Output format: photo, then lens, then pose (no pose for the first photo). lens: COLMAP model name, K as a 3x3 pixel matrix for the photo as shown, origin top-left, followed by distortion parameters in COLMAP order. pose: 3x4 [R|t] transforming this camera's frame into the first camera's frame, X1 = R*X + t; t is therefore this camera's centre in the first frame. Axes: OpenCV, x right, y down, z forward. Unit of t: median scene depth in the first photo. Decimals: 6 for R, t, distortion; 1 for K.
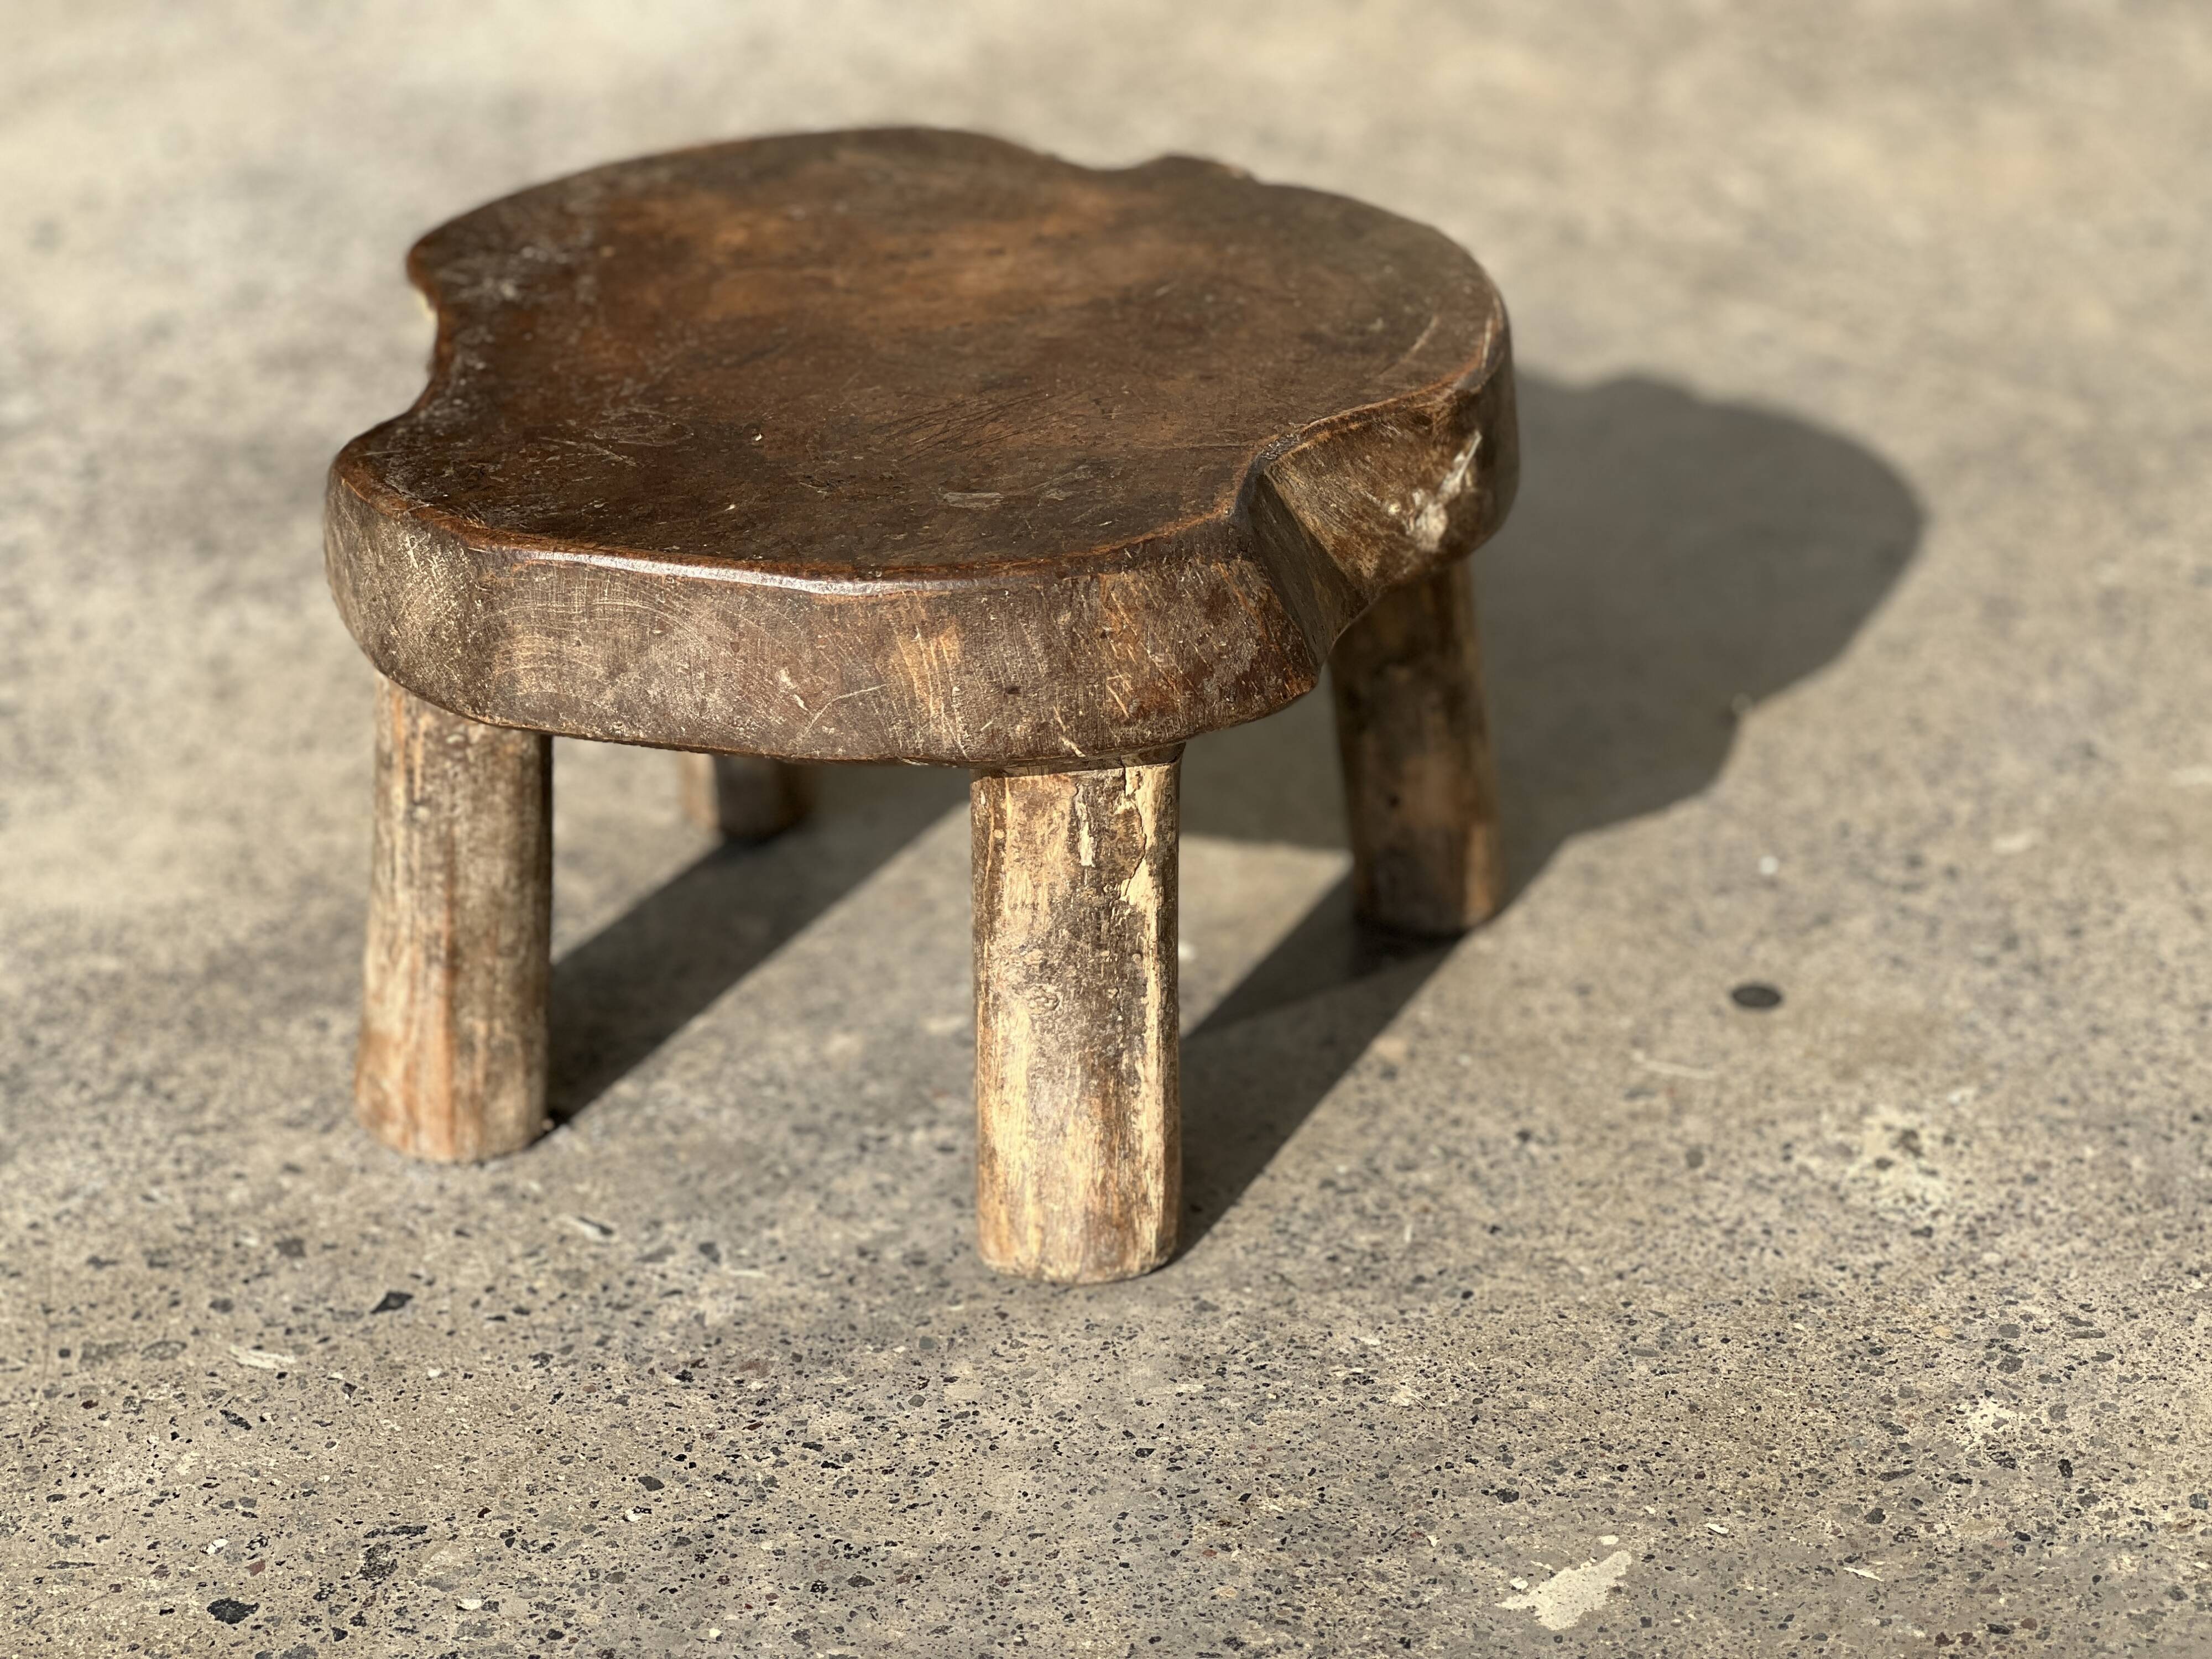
lens RADIAL K [[5013.8, 0, 1094.6], [0, 5013.8, 815.4], [0, 0, 1]] dist [0.151576, 0.000000]
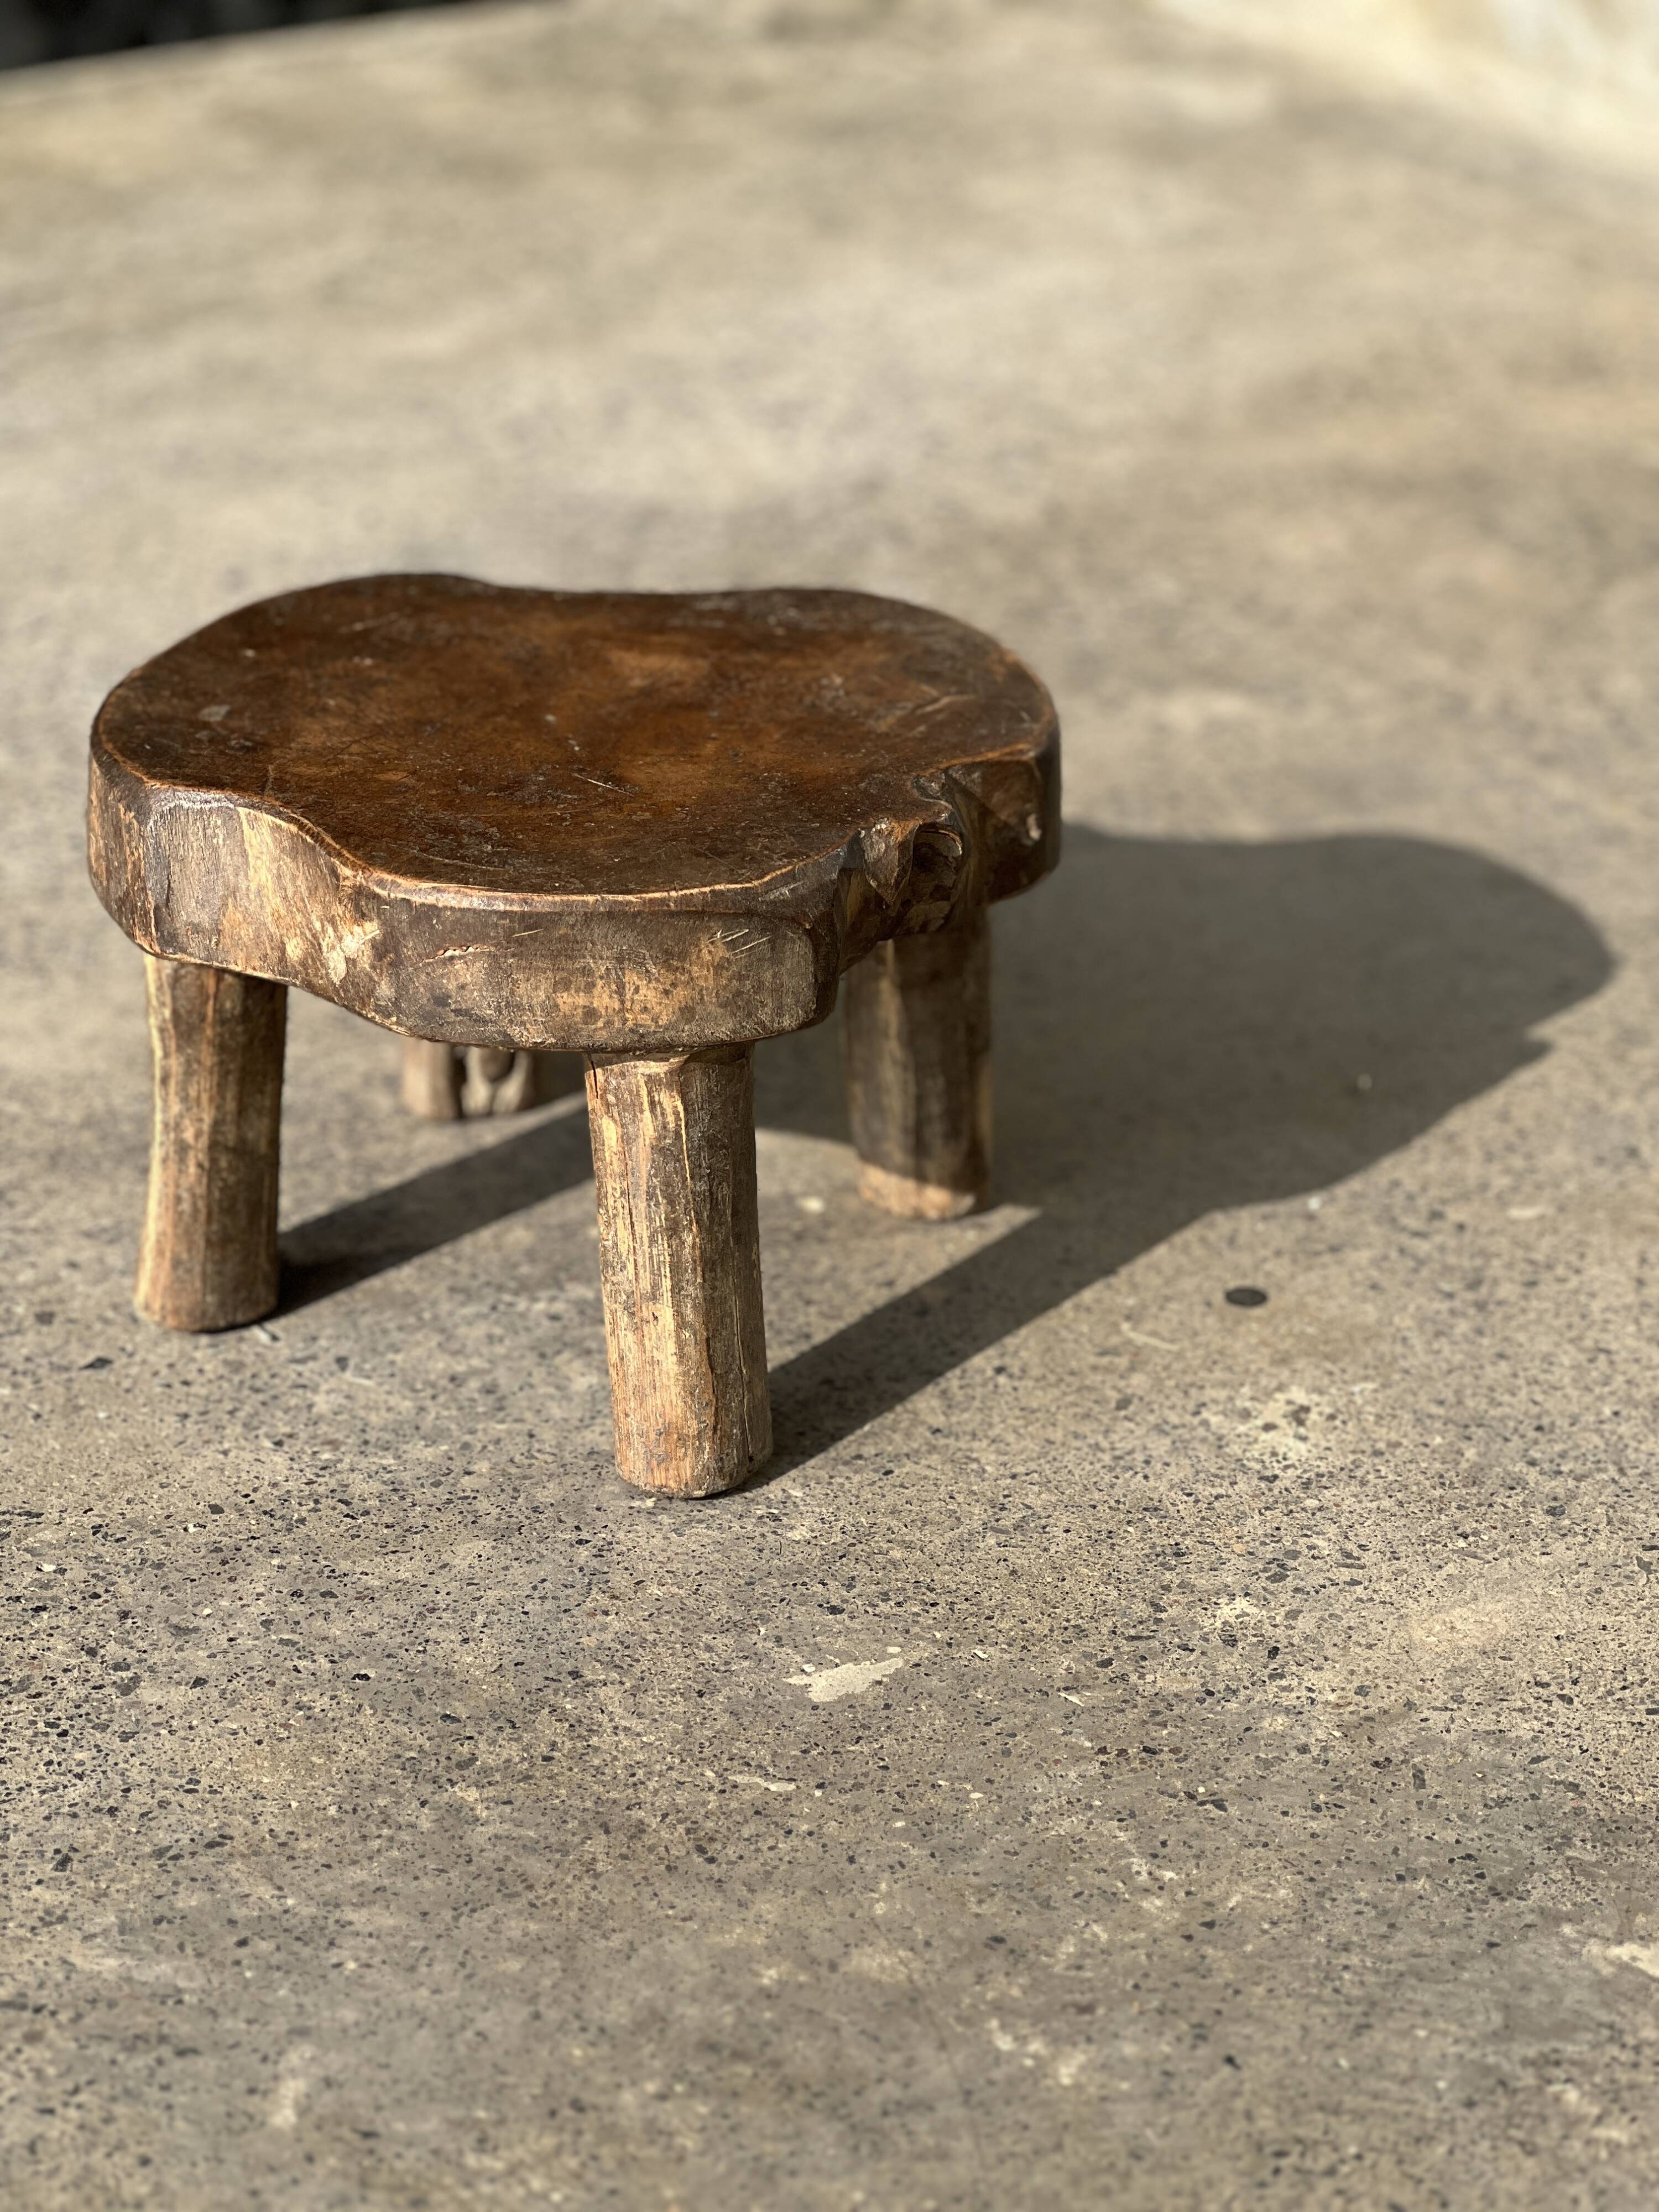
lens RADIAL K [[5013.8, 0, 760.0], [0, 5013.8, 1074.6], [0, 0, 1]] dist [0.151576, 0.000000]
pose [[0.966136, 0.123487, -0.226565, 0.318758], [-0.134371, 0.990375, -0.033203, 0.043192], [0.220284, 0.062523, 0.973430, -0.241657]]
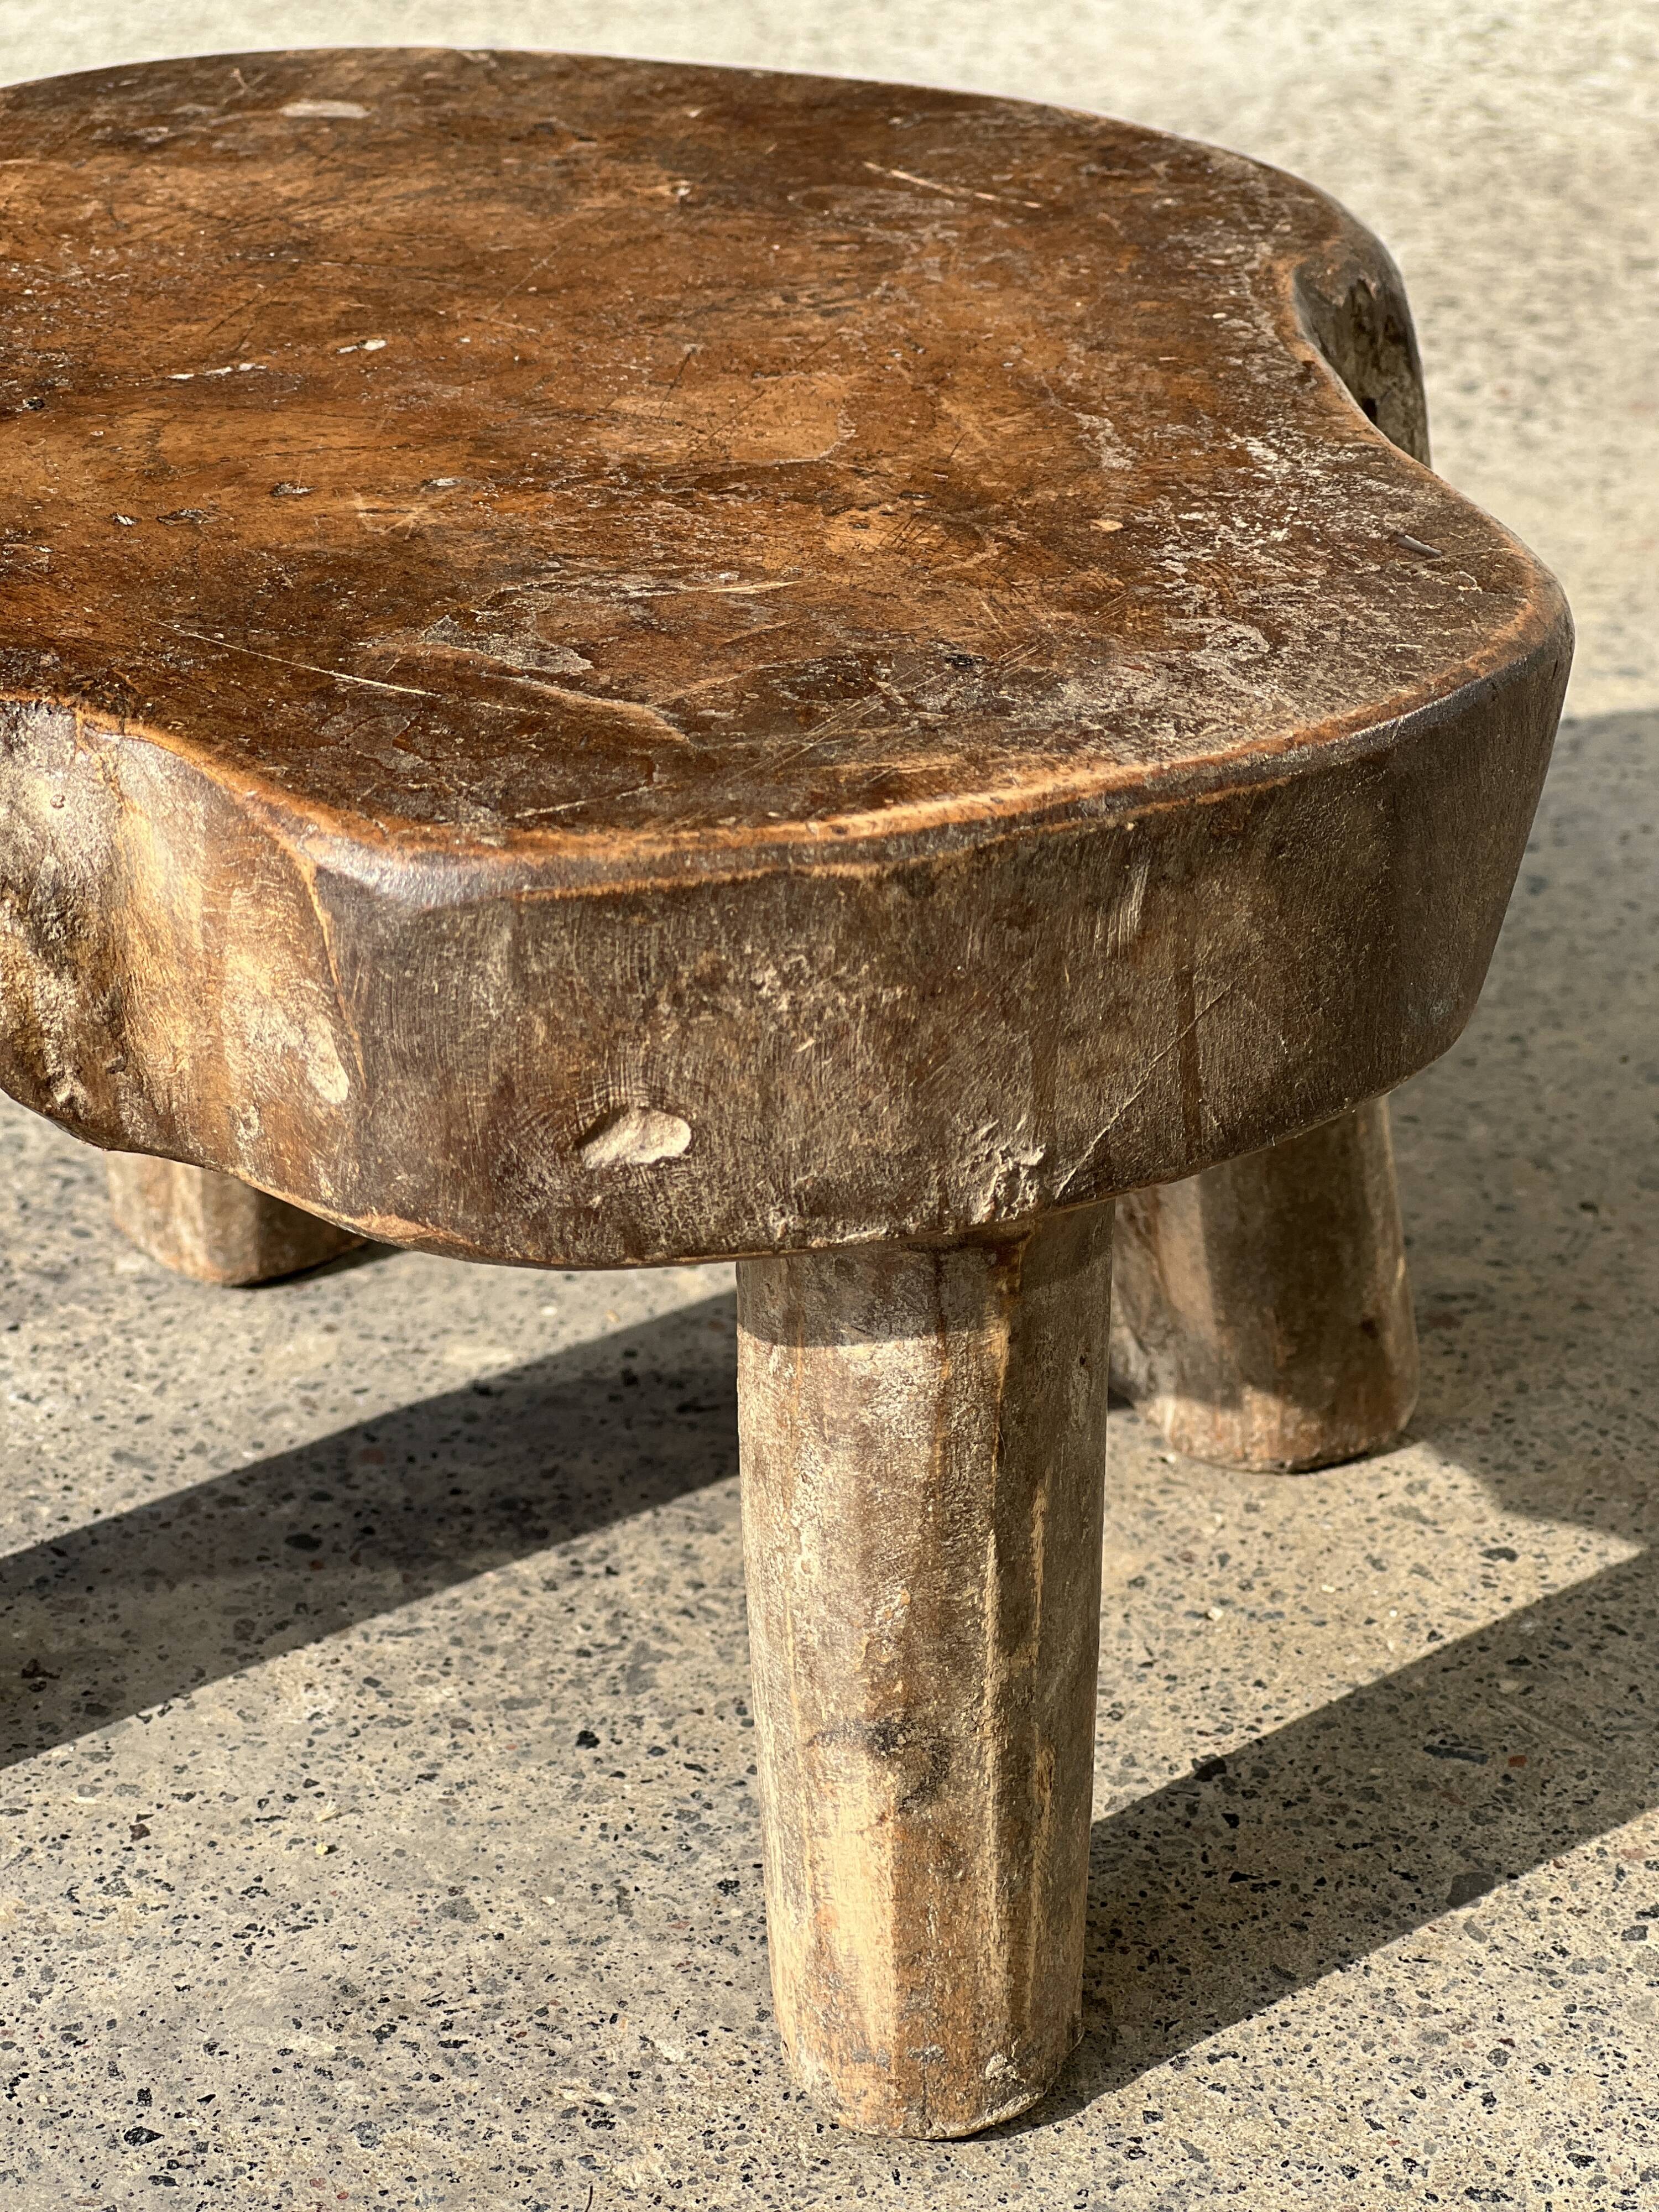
lens RADIAL K [[5013.8, 0, 793.4], [0, 5013.8, 1055.2], [0, 0, 1]] dist [0.151576, 0.000000]
pose [[0.915513, 0.208279, -0.344174, 0.233479], [-0.218201, 0.975851, 0.010120, -0.010259], [0.337971, 0.065834, 0.938851, 0.476463]]
